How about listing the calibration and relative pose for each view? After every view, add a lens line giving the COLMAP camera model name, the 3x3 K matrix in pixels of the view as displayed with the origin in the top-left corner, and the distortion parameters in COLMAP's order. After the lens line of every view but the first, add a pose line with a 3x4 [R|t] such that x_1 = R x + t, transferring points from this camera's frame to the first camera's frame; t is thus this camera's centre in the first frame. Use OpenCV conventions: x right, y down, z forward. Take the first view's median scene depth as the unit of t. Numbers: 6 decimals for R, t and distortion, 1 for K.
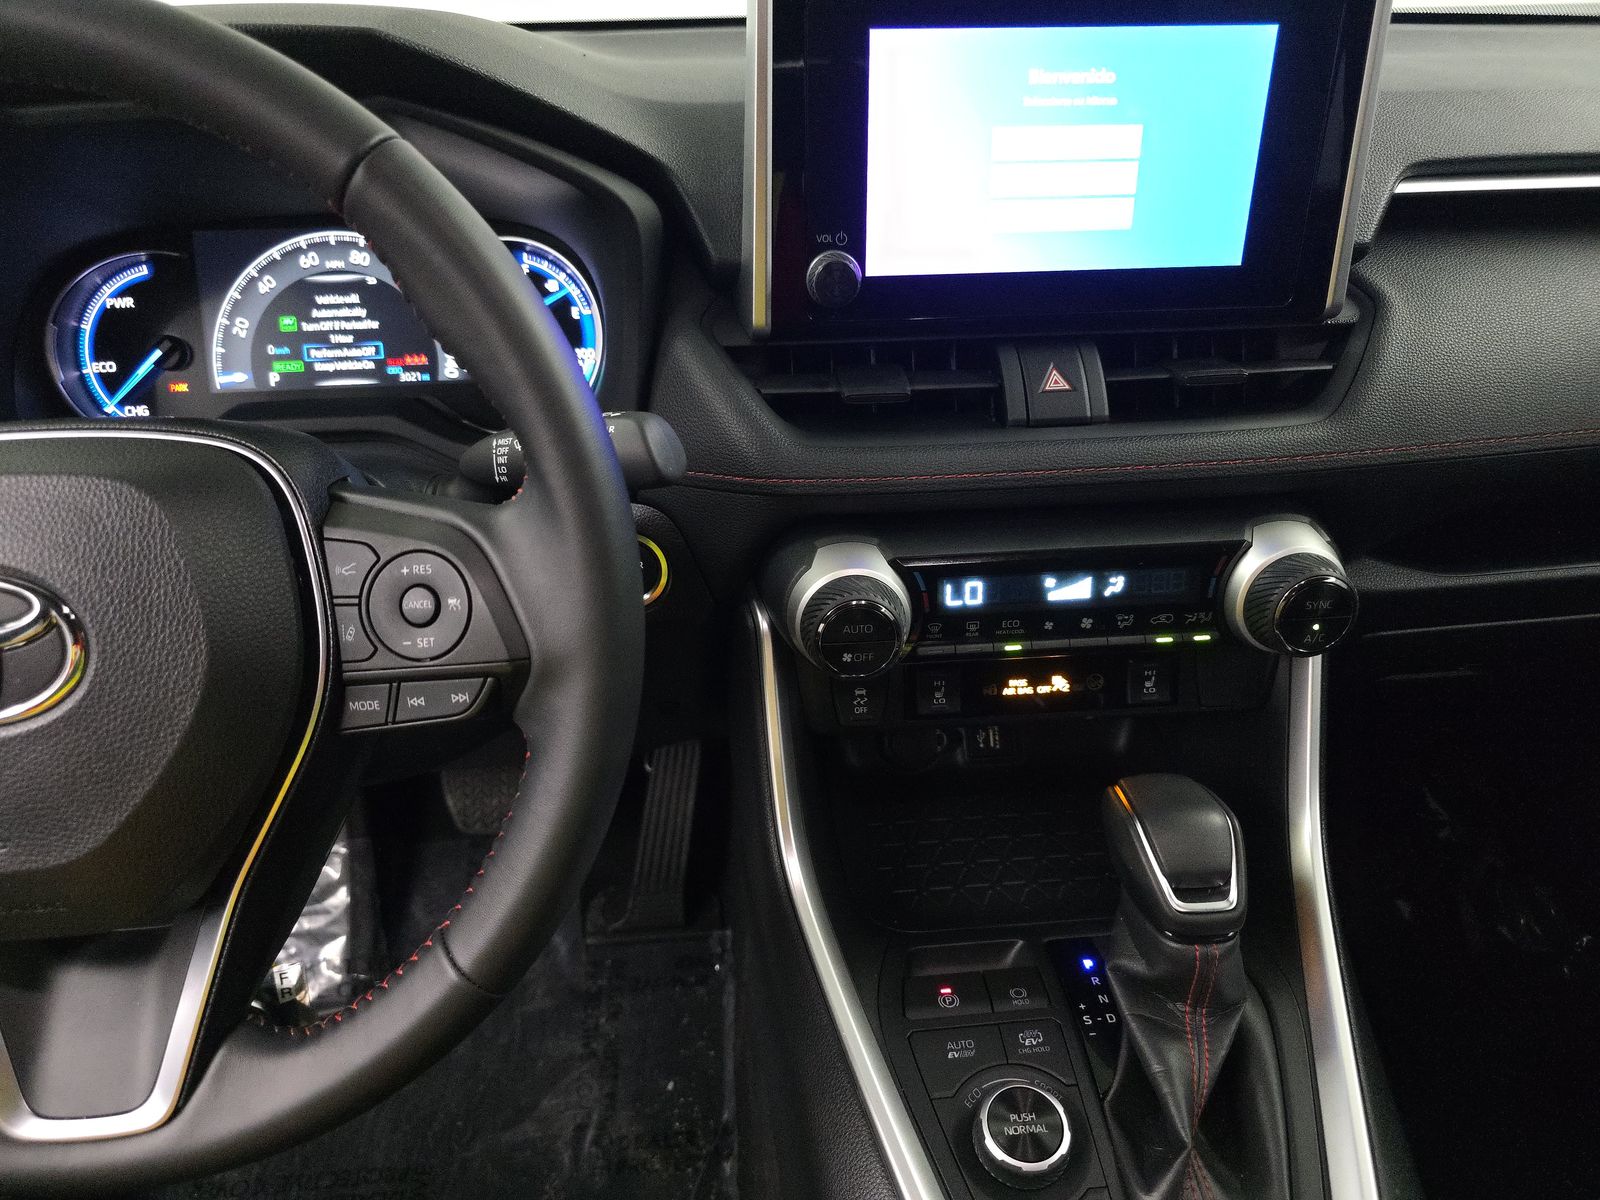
lens RADIAL K [[1093.6, 0, 804.6], [0, 1093.6, 598.4], [0, 0, 1]] dist [-0.005865, -0.007228]
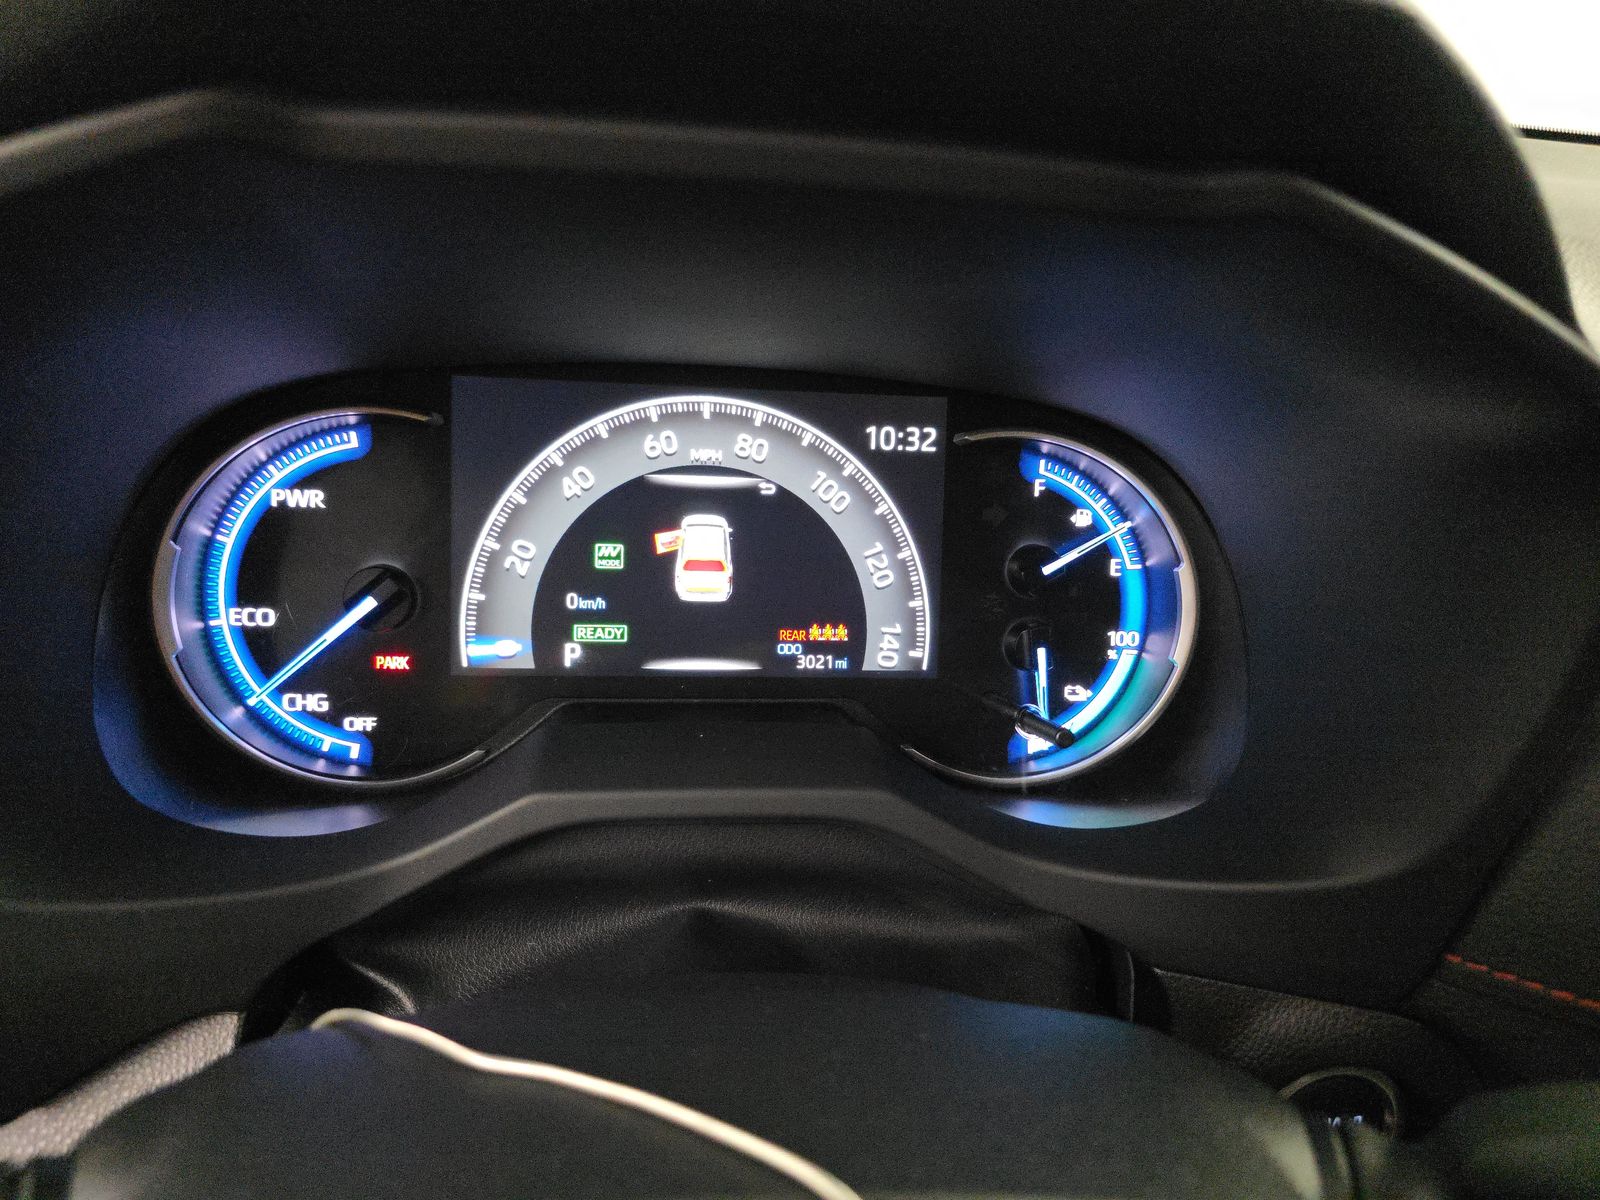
lens RADIAL K [[1093.6, 0, 800.3], [0, 1093.6, 608.5], [0, 0, 1]] dist [-0.005865, -0.007228]
pose [[0.995672, 0.065741, 0.065689, -0.416011], [-0.060829, 0.995389, -0.074164, -0.192948], [-0.070262, 0.069848, 0.995080, 0.462322]]
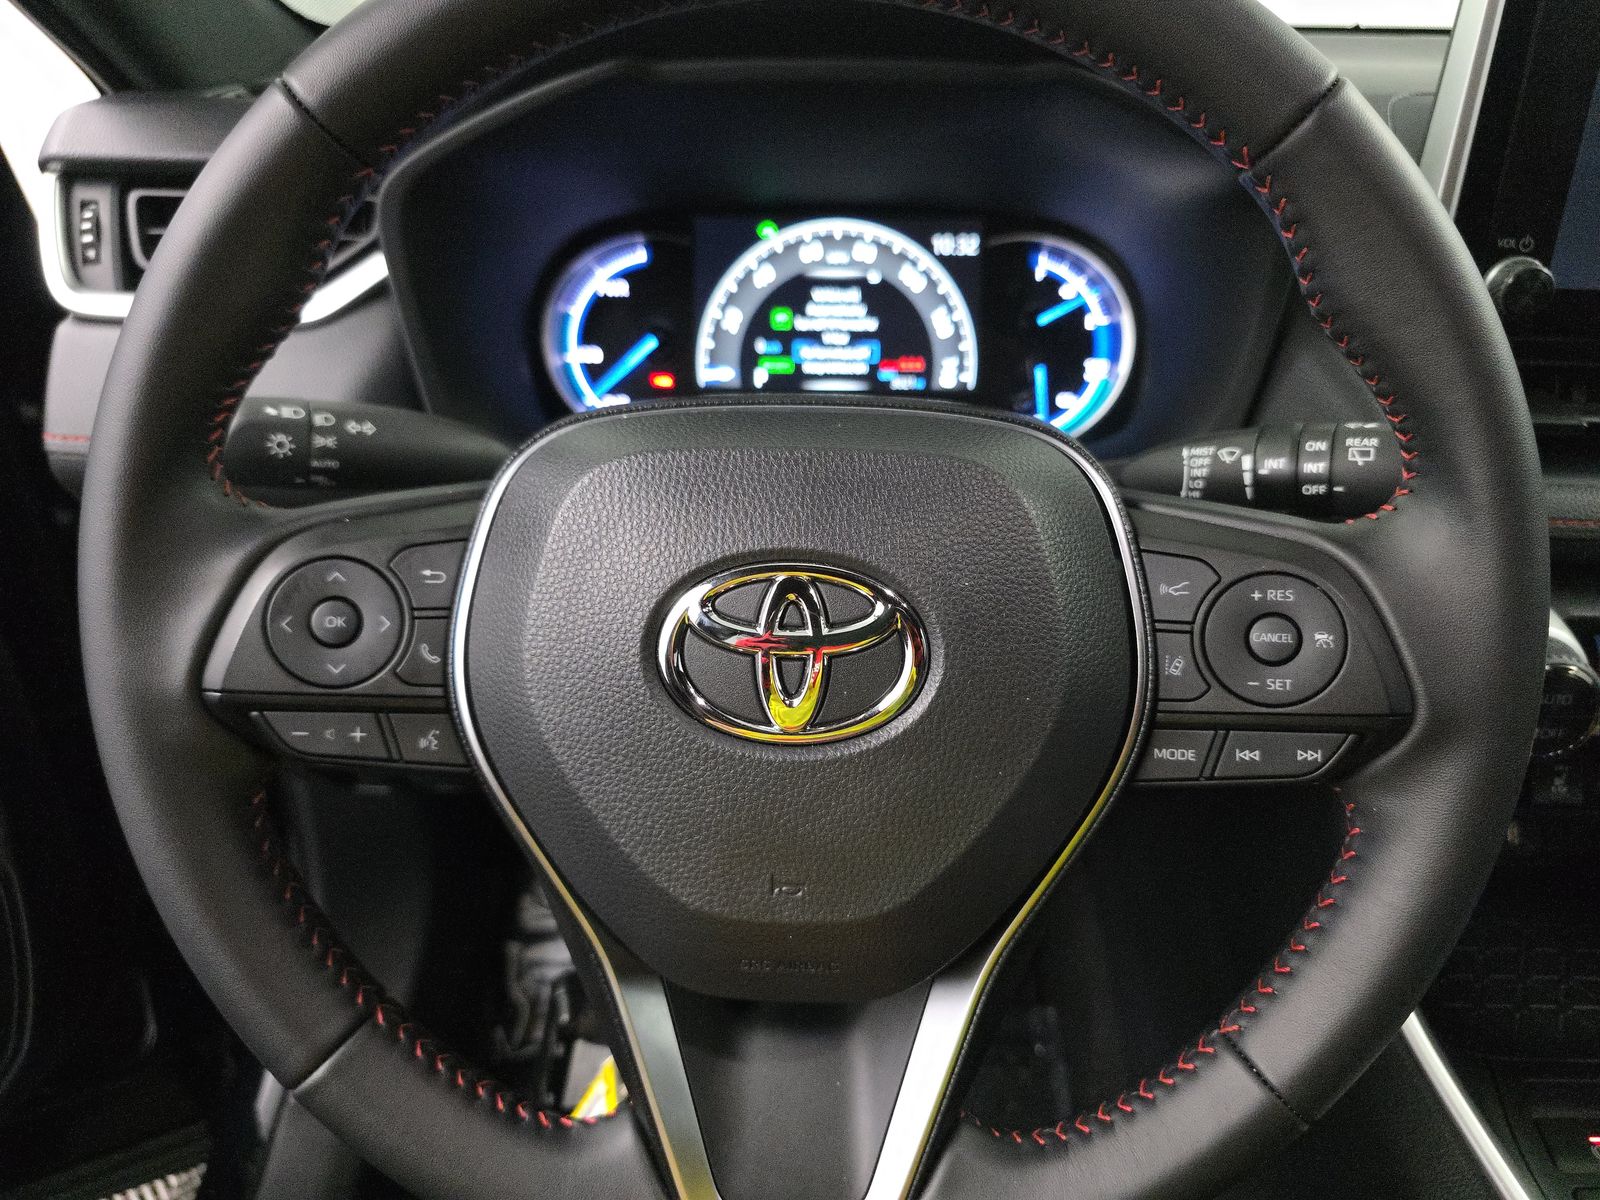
lens RADIAL K [[1093.6, 0, 800.1], [0, 1093.6, 602.7], [0, 0, 1]] dist [-0.005865, -0.007228]
pose [[0.992248, 0.070101, -0.102615, -0.347864], [-0.073652, 0.996795, -0.031231, 0.017465], [0.100097, 0.038546, 0.994231, 0.083739]]
